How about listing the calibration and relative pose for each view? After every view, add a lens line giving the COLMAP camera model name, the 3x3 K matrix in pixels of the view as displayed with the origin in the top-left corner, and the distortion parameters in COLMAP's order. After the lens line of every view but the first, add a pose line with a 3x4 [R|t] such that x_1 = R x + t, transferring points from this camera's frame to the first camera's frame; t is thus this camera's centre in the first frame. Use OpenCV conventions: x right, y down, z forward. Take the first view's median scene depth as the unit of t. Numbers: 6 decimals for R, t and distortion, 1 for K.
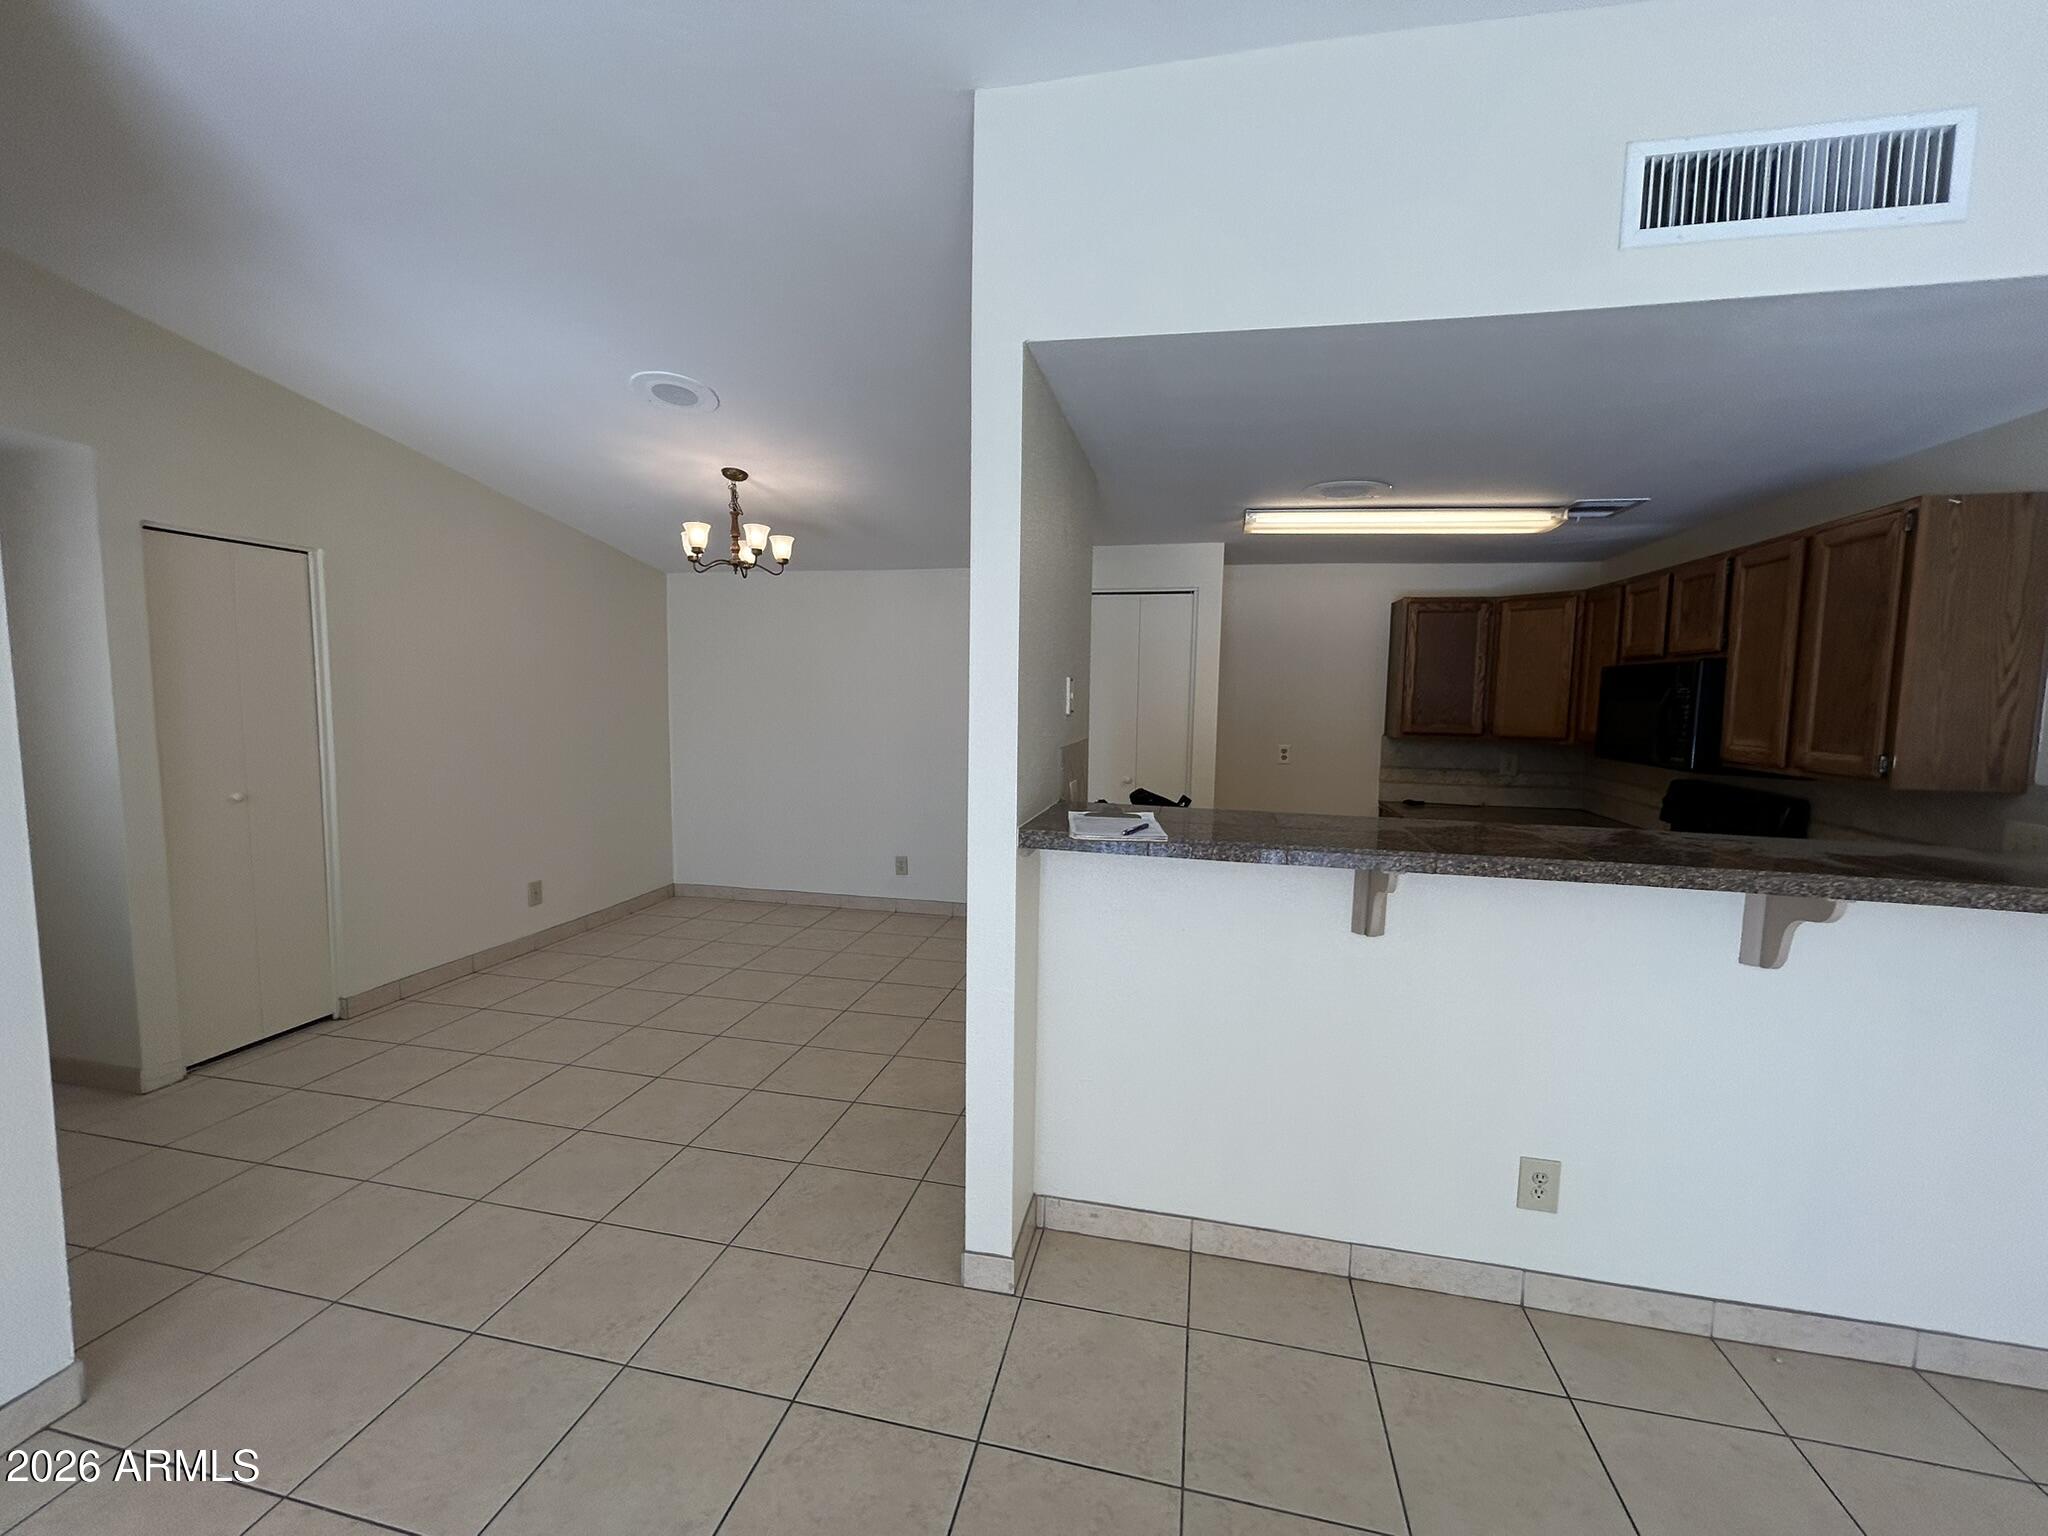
lens RADIAL K [[833.9, 0, 1023.1], [0, 833.9, 763.3], [0, 0, 1]] dist [0.000231, 0.000619]
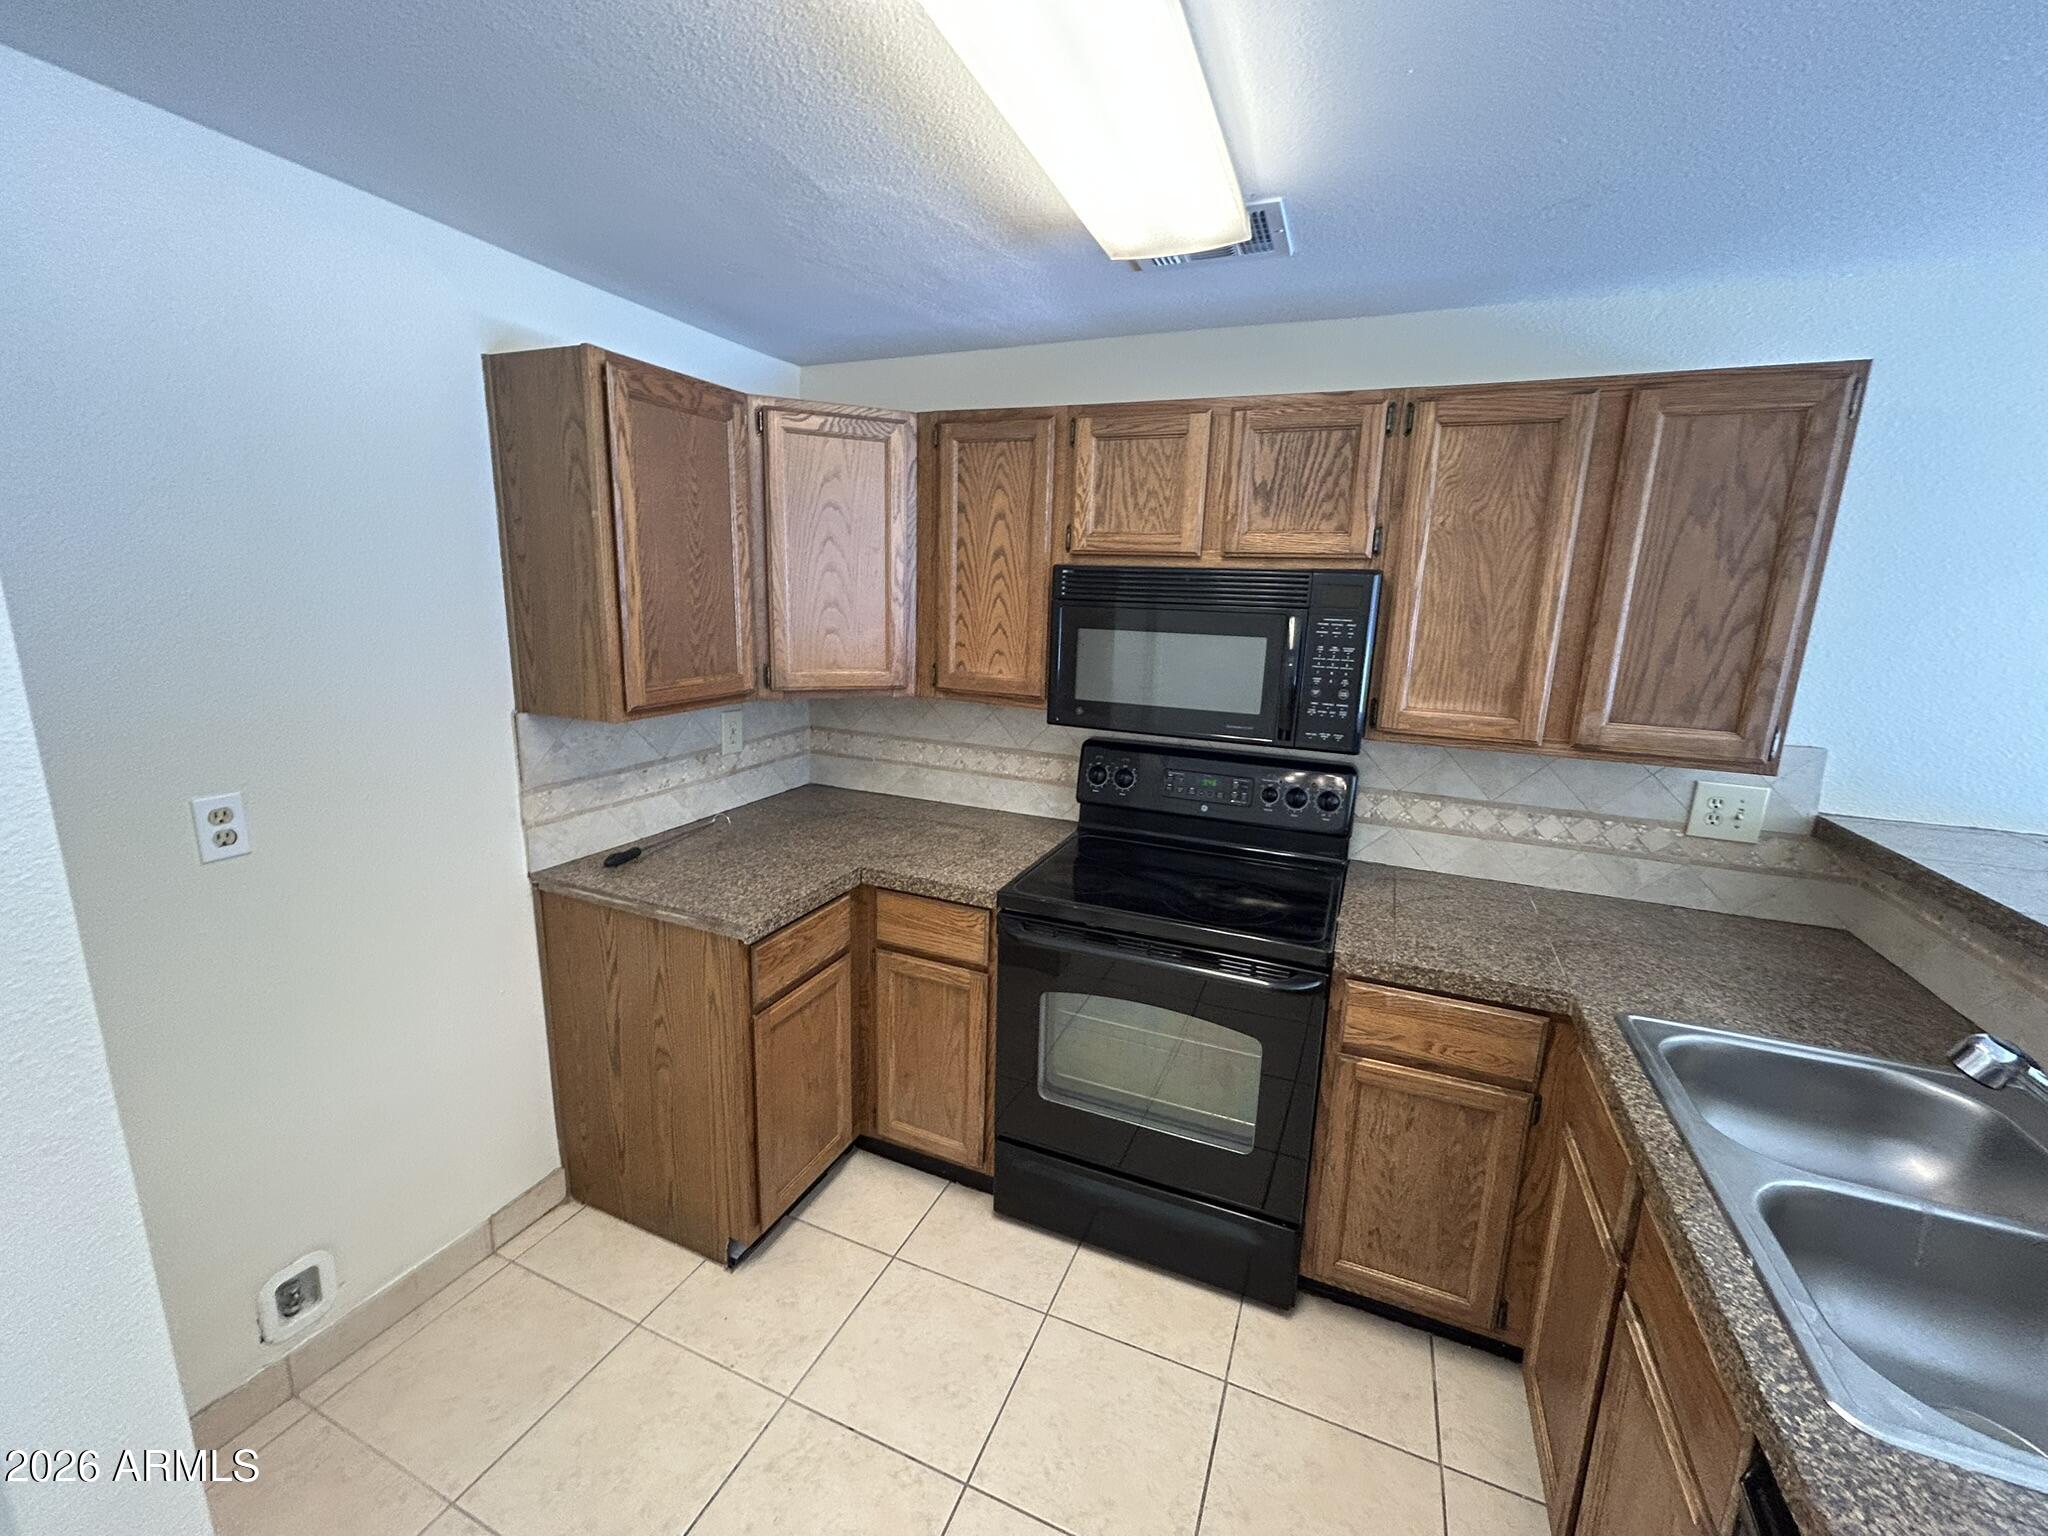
lens RADIAL K [[827.4, 0, 1024.0], [0, 827.4, 764.7], [0, 0, 1]] dist [-0.000842, -0.000084]
pose [[0.183484, -0.218784, 0.958367, 0.116200], [0.057003, 0.975646, 0.211815, -0.095108], [-0.981369, 0.015765, 0.191487, 0.832292]]
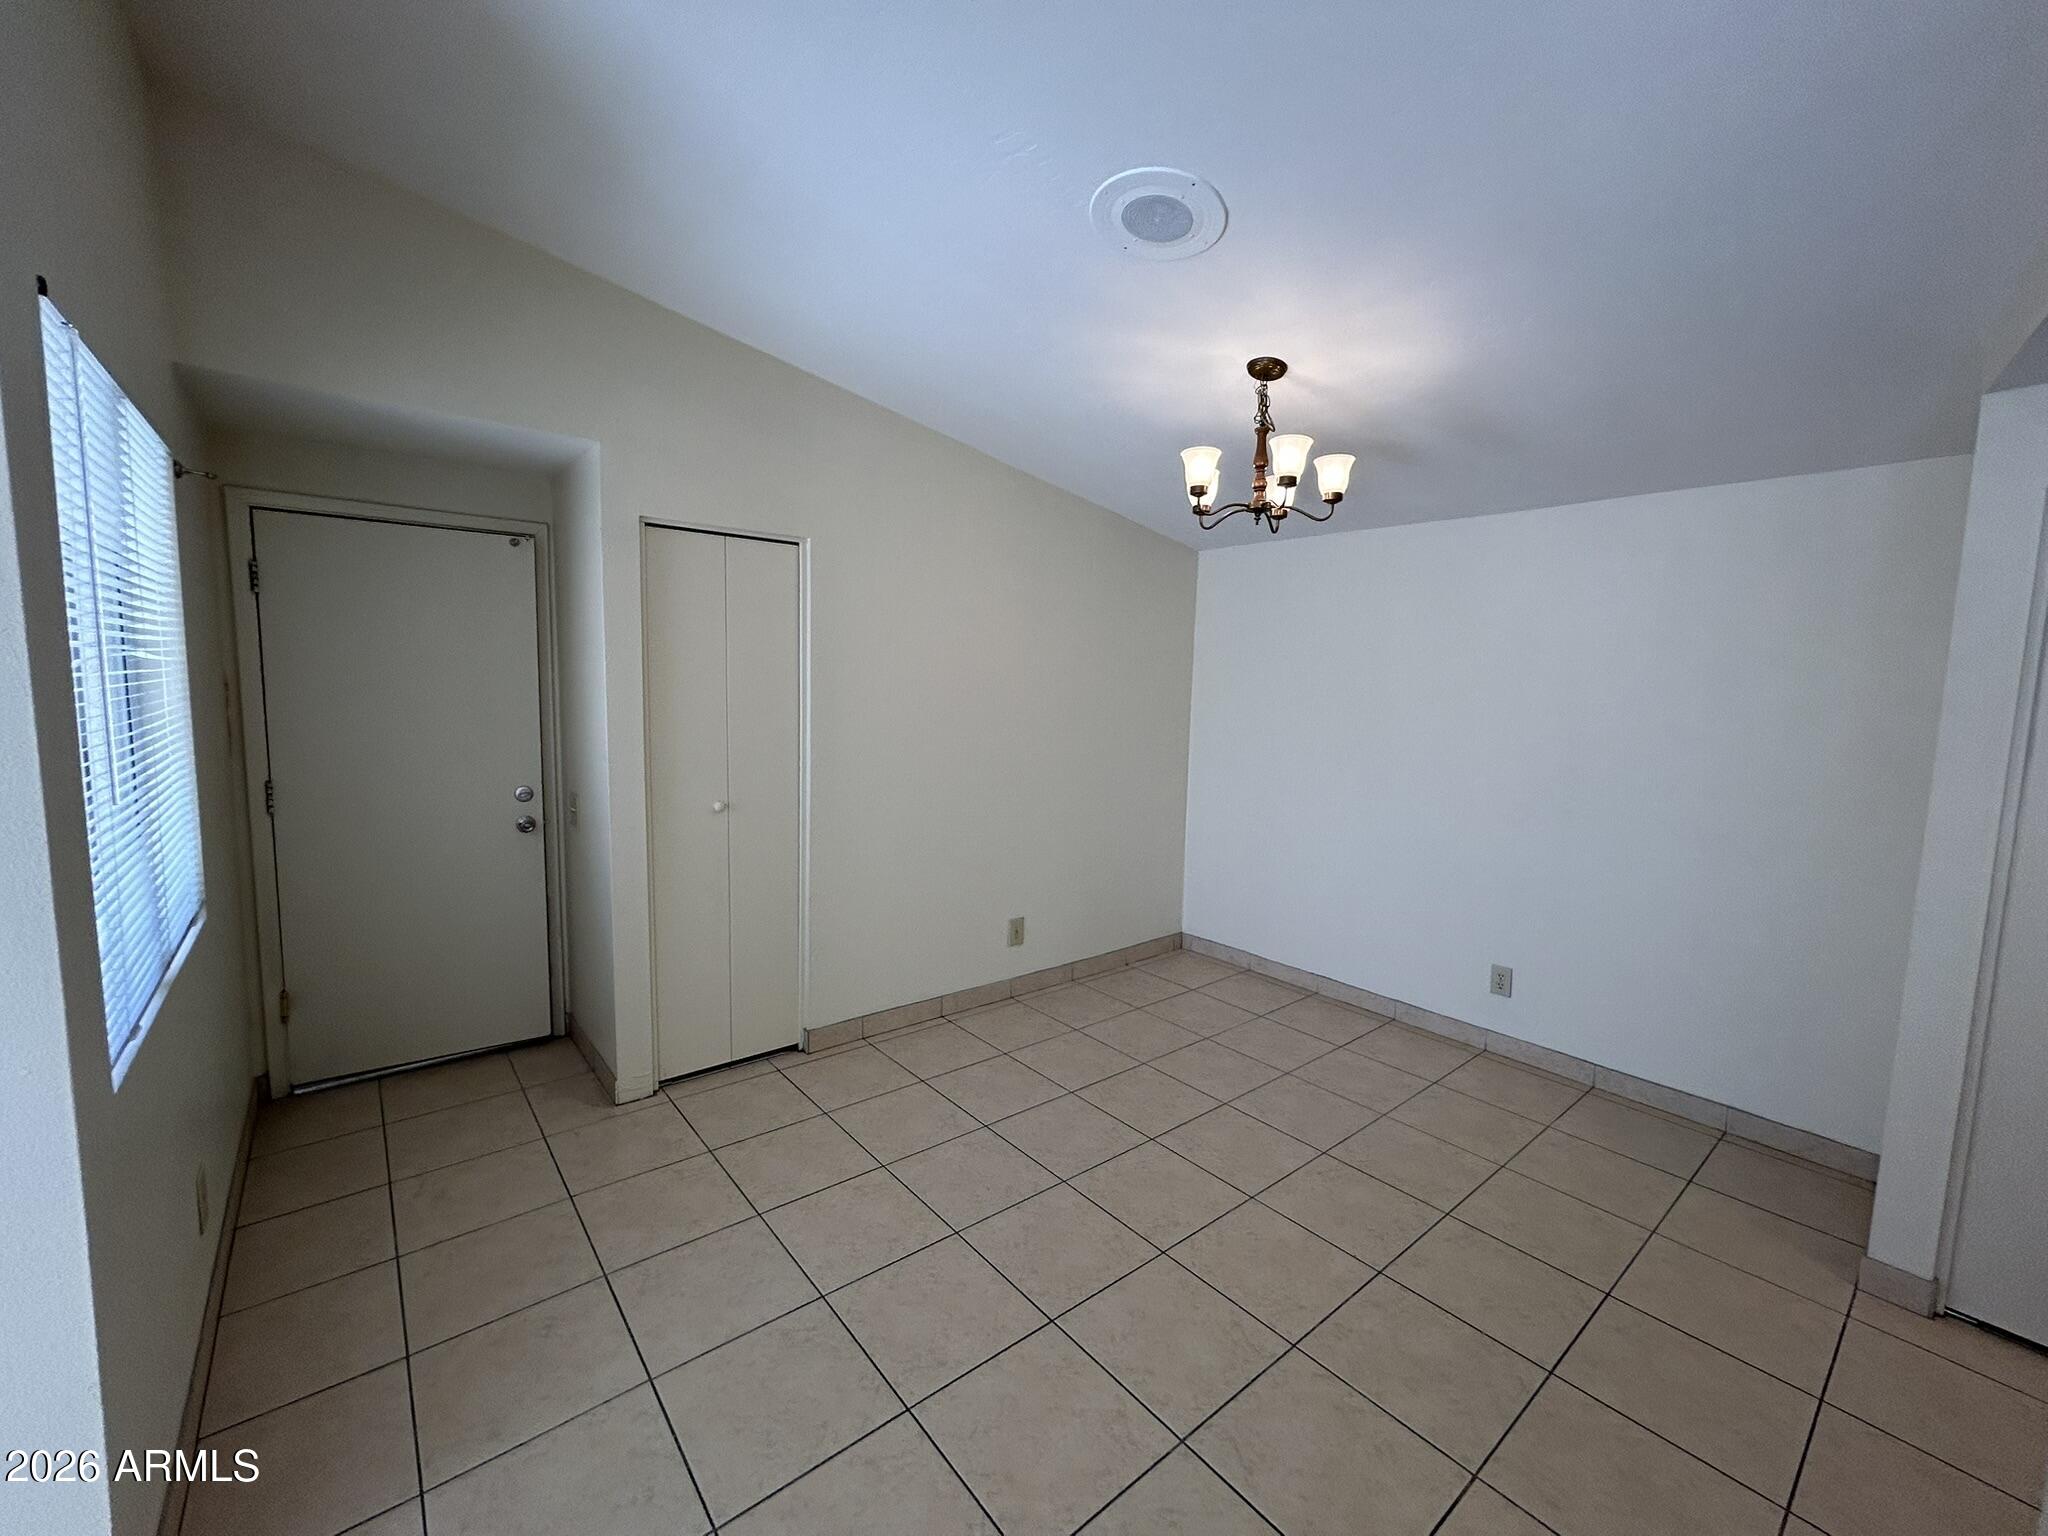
lens RADIAL K [[833.9, 0, 1023.1], [0, 833.9, 763.3], [0, 0, 1]] dist [0.000231, 0.000619]
pose [[0.787134, 0.067945, -0.613029, -0.077890], [-0.067259, 0.997442, 0.024190, -0.045182], [0.613104, 0.022191, 0.789690, 0.381489]]
